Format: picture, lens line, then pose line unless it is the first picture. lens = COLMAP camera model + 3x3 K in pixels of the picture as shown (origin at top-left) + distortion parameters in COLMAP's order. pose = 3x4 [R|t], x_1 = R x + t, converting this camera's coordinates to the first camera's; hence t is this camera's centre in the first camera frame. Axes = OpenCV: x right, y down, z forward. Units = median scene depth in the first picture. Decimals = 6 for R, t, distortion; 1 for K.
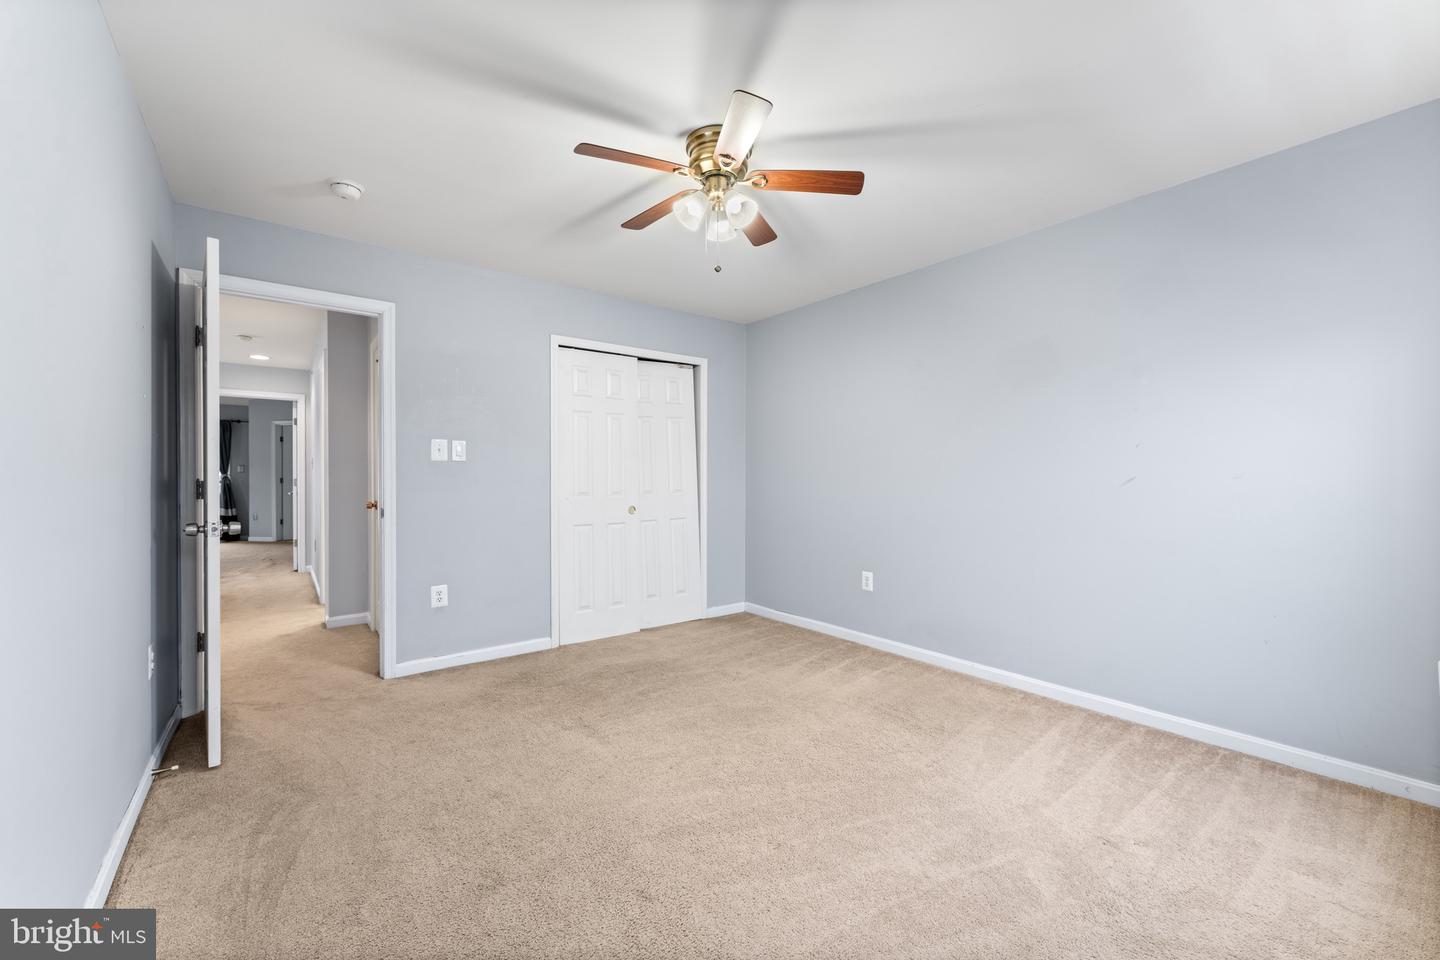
lens RADIAL K [[573.2, 0, 718.5], [0, 573.2, 483.2], [0, 0, 1]] dist [0.000405, 0.000295]
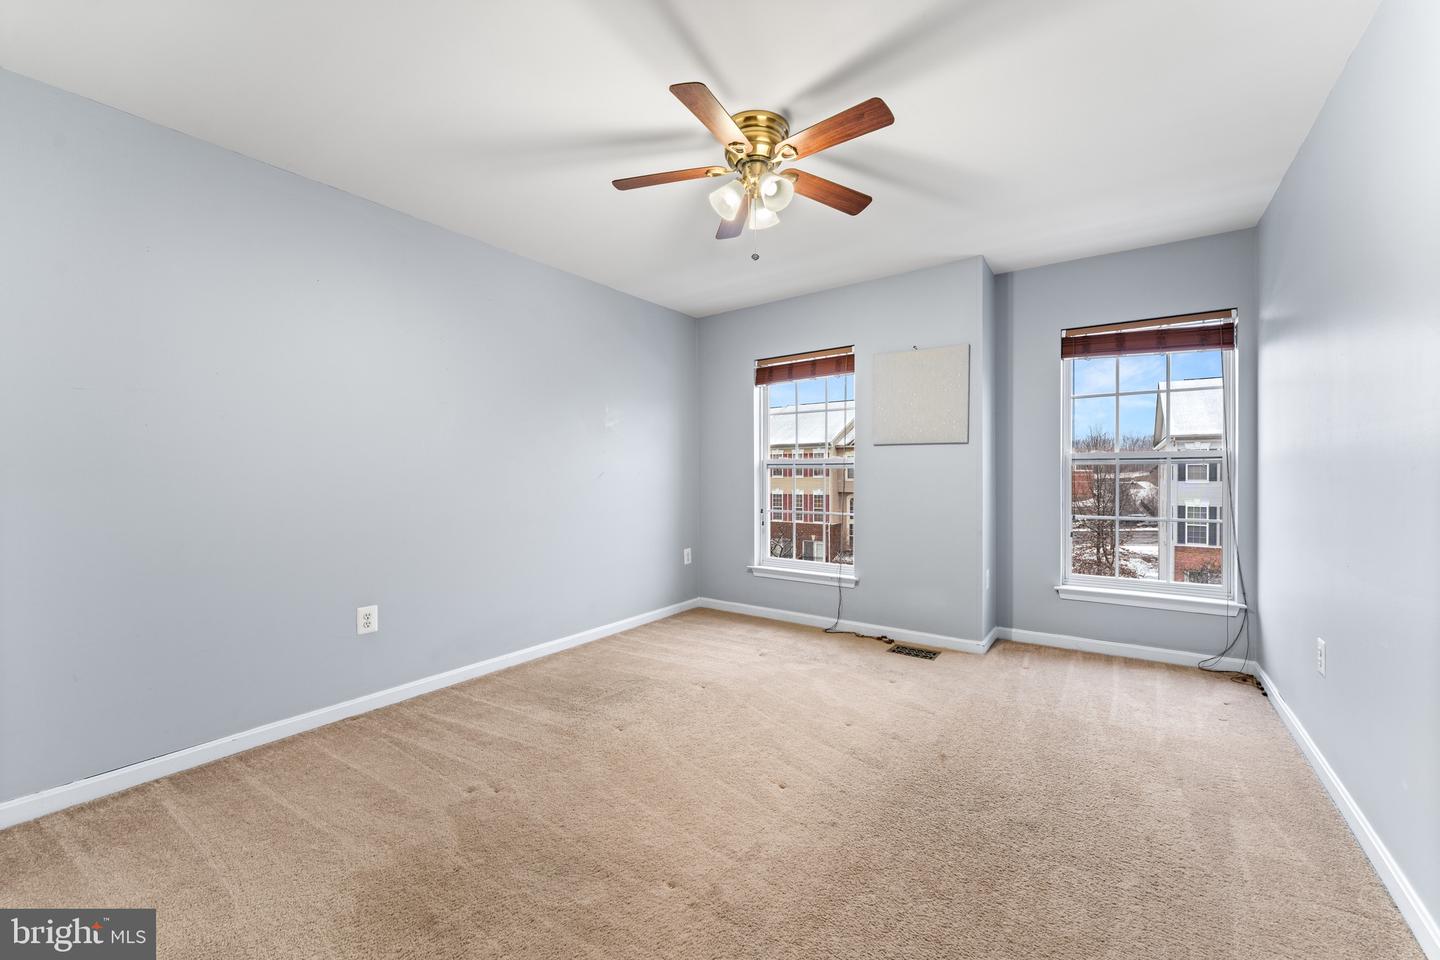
lens RADIAL K [[573.2, 0, 718.5], [0, 573.2, 483.2], [0, 0, 1]] dist [0.000405, 0.000295]
pose [[-0.289715, -0.002985, 0.957108, -0.780302], [0.026555, 0.999585, 0.011156, 0.014626], [-0.956744, 0.028648, -0.289516, 1.162966]]
